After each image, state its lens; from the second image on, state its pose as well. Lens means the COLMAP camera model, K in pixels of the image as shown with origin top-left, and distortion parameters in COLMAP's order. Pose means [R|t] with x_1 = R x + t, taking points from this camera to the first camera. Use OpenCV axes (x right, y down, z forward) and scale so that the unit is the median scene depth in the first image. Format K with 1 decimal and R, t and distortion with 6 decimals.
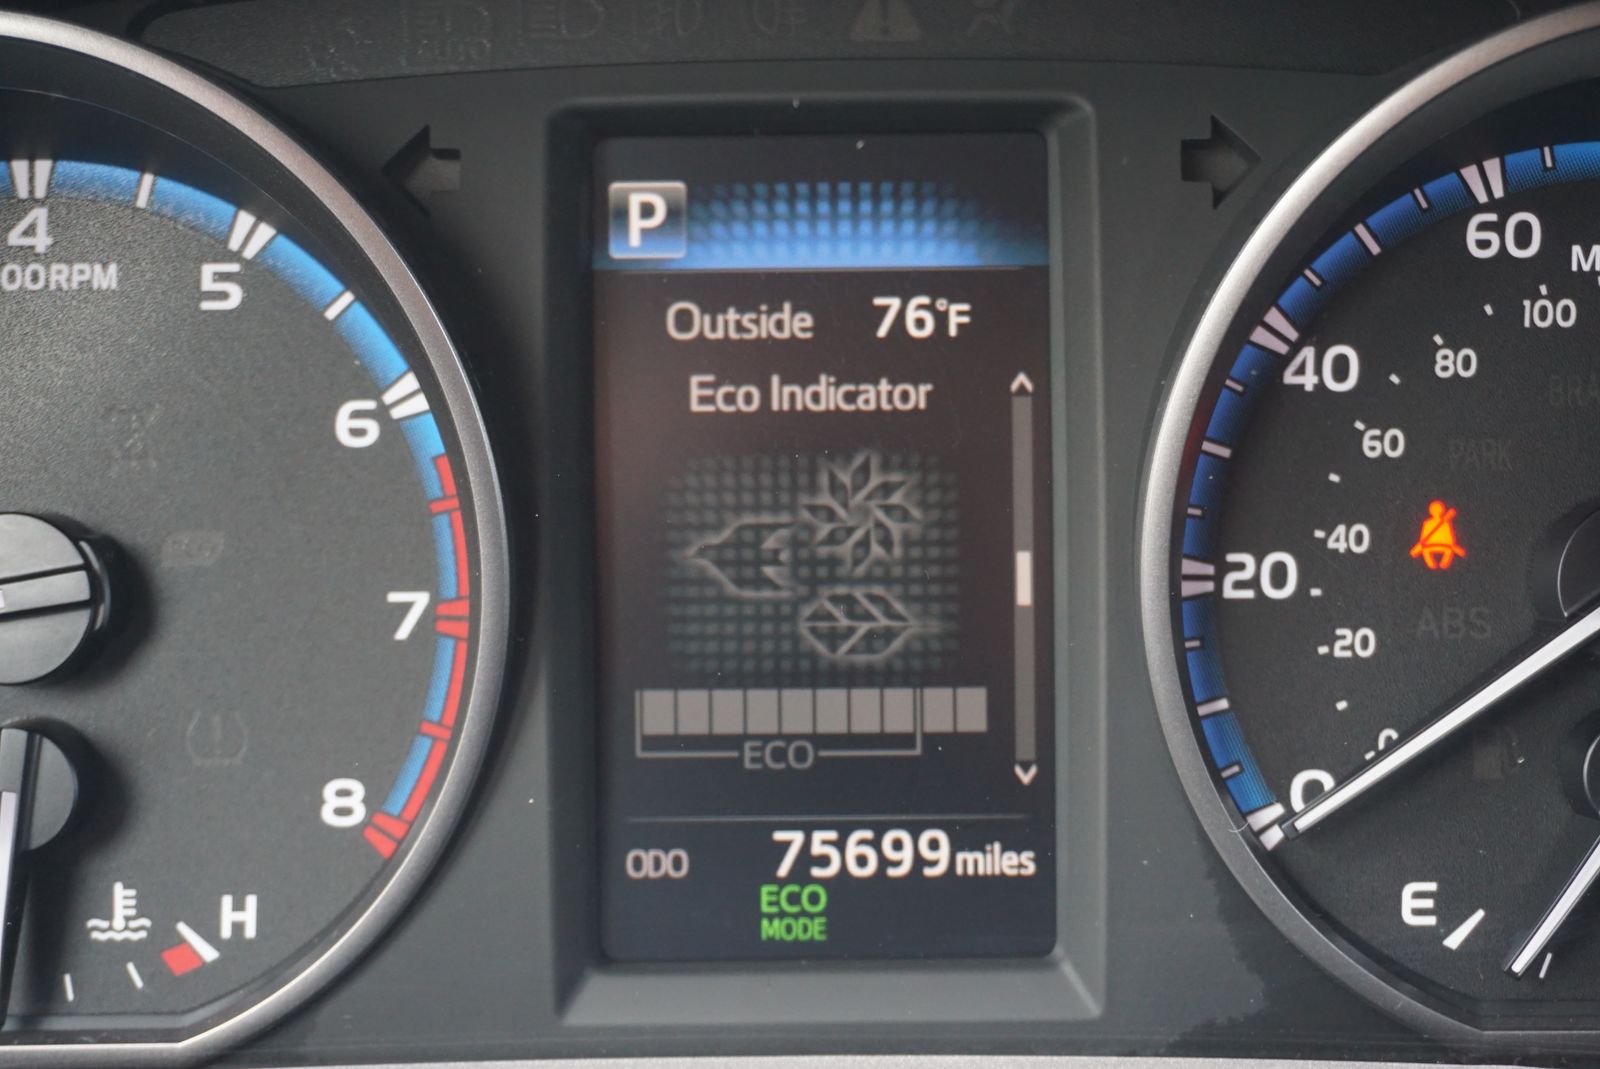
lens RADIAL K [[2755.2, 0, 785.2], [0, 2755.2, 539.2], [0, 0, 1]] dist [0.041087, 0.000000]
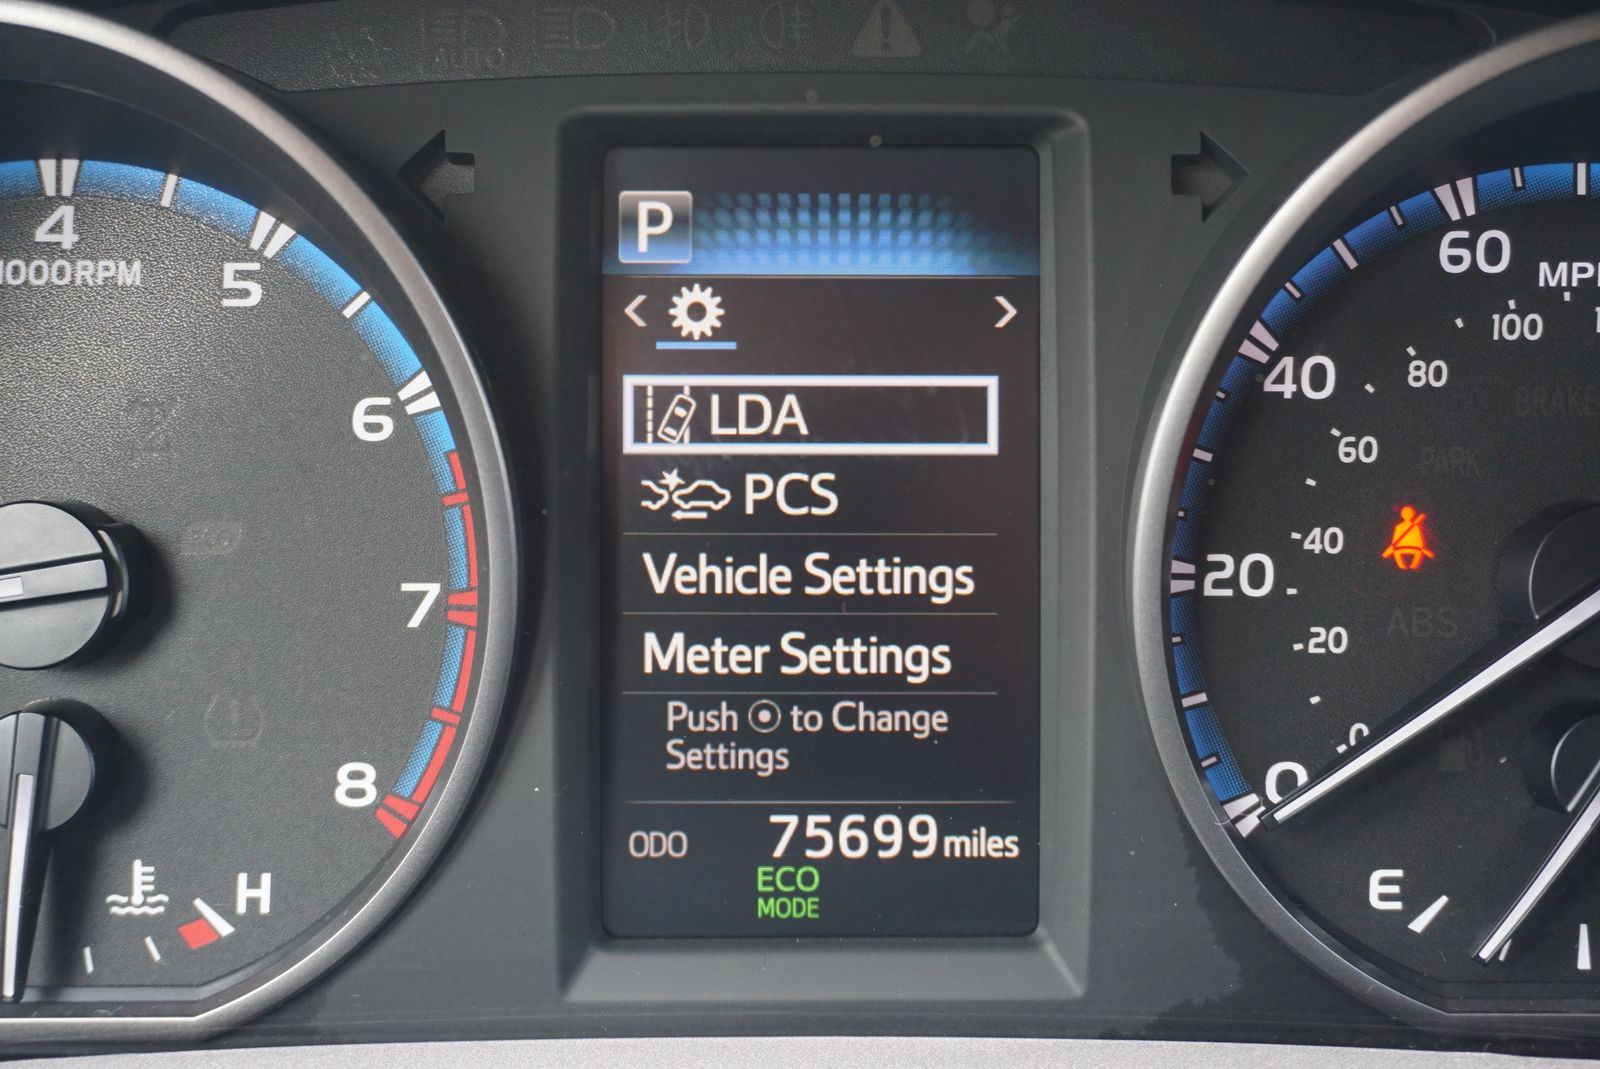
lens RADIAL K [[2166.2, 0, 787.3], [0, 2166.2, 545.3], [0, 0, 1]] dist [0.040147, 0.000000]
pose [[0.999761, 0.011050, 0.018873, -0.014442], [-0.011292, 0.999855, 0.012746, -0.006525], [-0.018729, -0.012956, 0.999741, 0.181601]]
